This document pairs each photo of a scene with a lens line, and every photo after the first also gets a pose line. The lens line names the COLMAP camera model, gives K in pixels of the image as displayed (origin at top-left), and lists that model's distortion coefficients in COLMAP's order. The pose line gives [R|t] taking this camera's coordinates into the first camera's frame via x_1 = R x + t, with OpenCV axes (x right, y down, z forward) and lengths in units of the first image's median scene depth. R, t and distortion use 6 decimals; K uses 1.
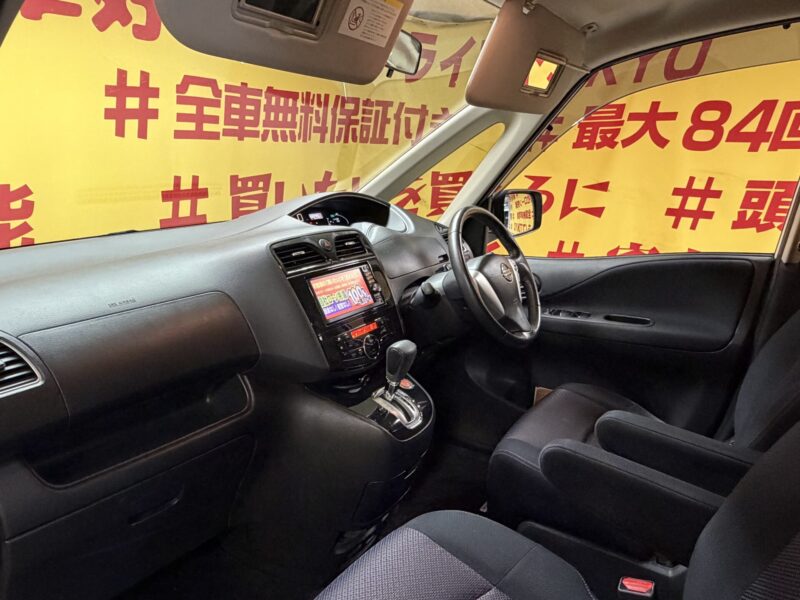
lens RADIAL K [[553.1, 0, 394.7], [0, 553.1, 312.0], [0, 0, 1]] dist [0.016287, -0.017829]
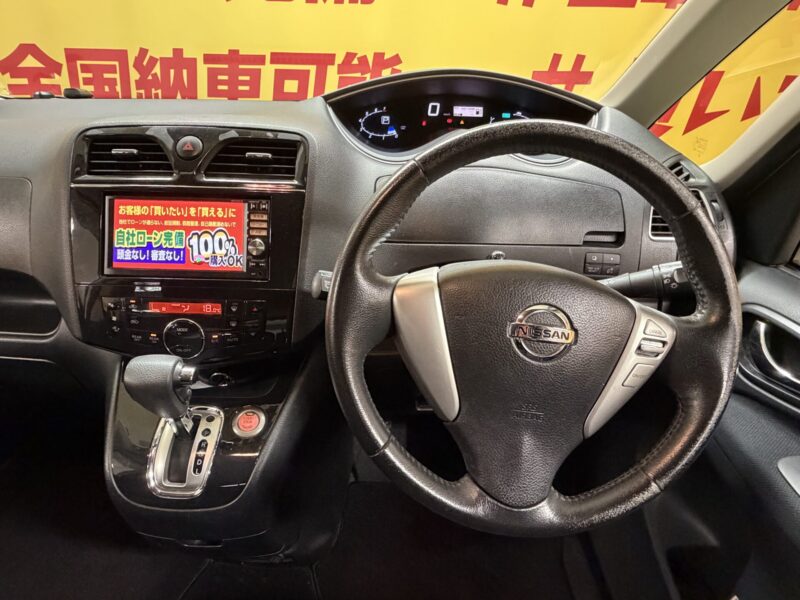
lens RADIAL K [[460.1, 0, 381.3], [0, 460.1, 301.9], [0, 0, 1]] dist [-0.003925, -0.001906]
pose [[0.542104, 0.425776, -0.724457, 0.406032], [-0.244542, 0.904750, 0.348750, -0.193070], [0.803942, -0.011898, 0.594588, 0.878496]]
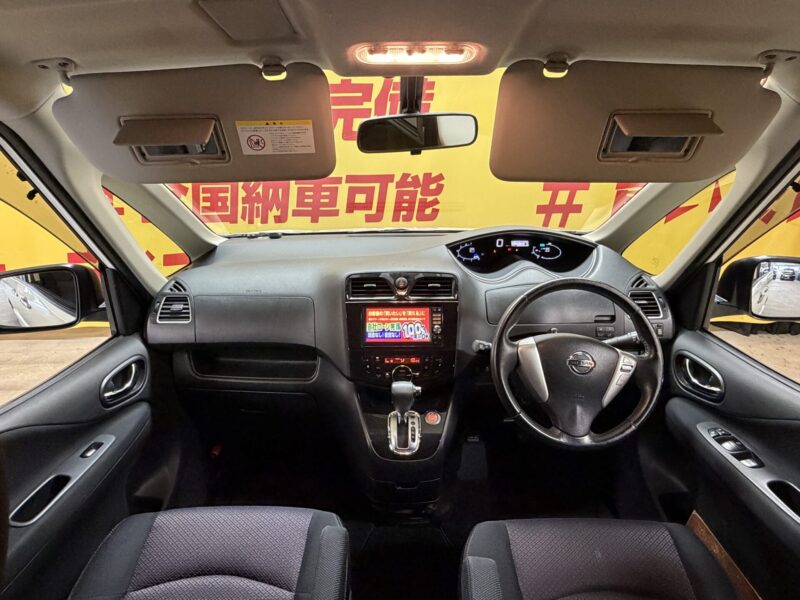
lens RADIAL K [[460.1, 0, 391.3], [0, 460.1, 304.6], [0, 0, 1]] dist [-0.003925, -0.001906]
pose [[0.549584, 0.308693, -0.776316, 0.665450], [-0.214880, 0.950200, 0.225714, -0.300721], [0.807332, 0.042766, 0.588546, 0.391903]]
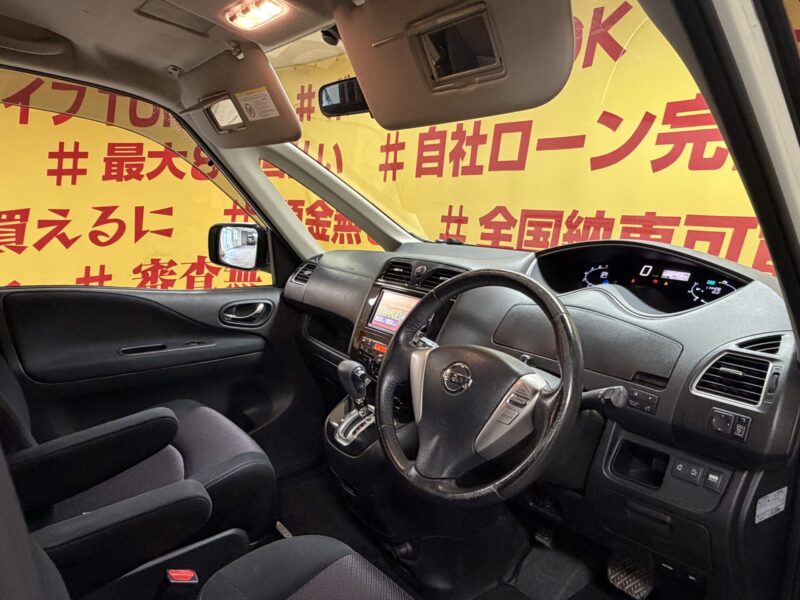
lens RADIAL K [[553.1, 0, 398.5], [0, 553.1, 301.7], [0, 0, 1]] dist [0.016287, -0.017829]
pose [[-0.322974, 0.190590, -0.927018, 0.914698], [-0.252388, 0.926694, 0.278456, -0.359440], [0.912134, 0.323903, -0.251195, 1.263080]]
